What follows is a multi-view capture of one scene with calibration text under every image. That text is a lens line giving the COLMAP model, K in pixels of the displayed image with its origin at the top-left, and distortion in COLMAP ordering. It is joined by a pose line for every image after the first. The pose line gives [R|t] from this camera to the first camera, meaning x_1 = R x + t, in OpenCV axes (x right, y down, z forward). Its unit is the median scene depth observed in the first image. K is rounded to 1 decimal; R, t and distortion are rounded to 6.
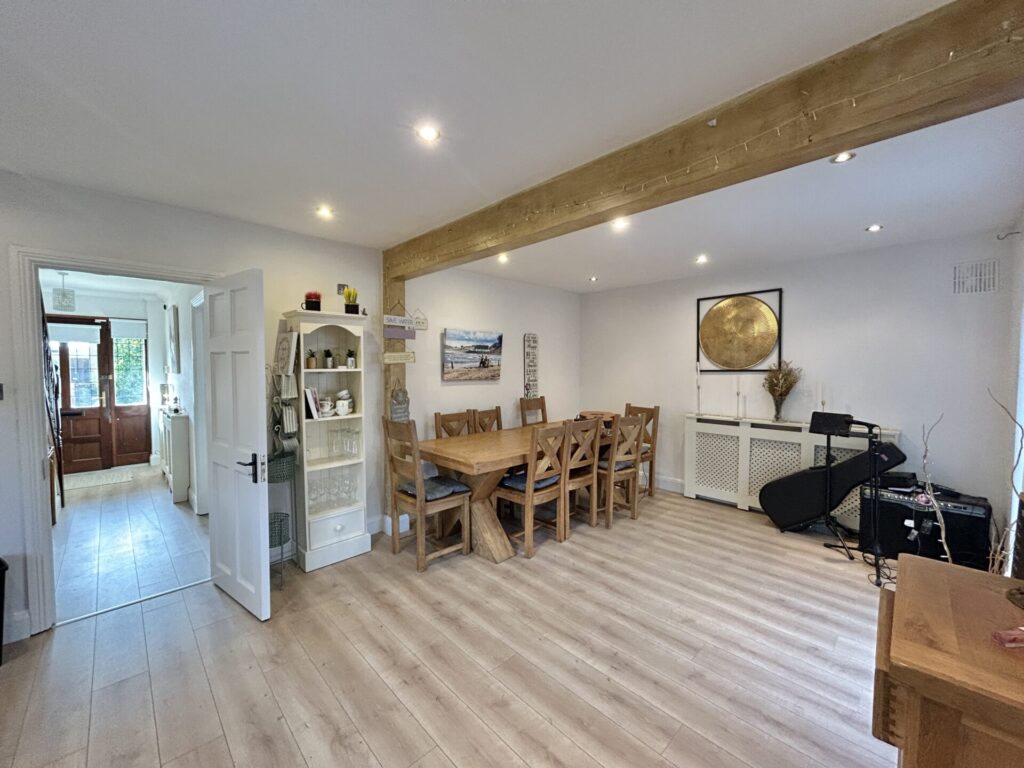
lens RADIAL K [[413.8, 0, 512.3], [0, 413.8, 386.6], [0, 0, 1]] dist [-0.001925, 0.000501]
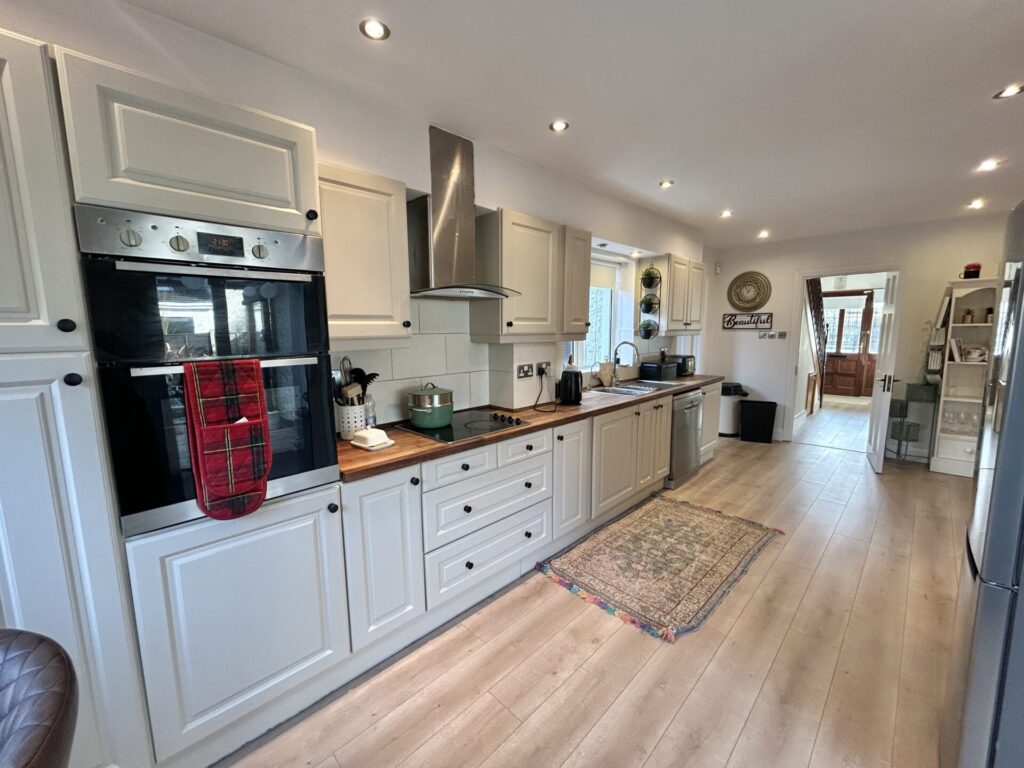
lens RADIAL K [[413.8, 0, 509.9], [0, 413.8, 385.6], [0, 0, 1]] dist [-0.001925, 0.000501]
pose [[0.011335, 0.133991, -0.990918, 0.706104], [-0.039733, 0.990259, 0.133447, 0.028752], [0.999146, 0.037859, 0.016549, -0.383858]]
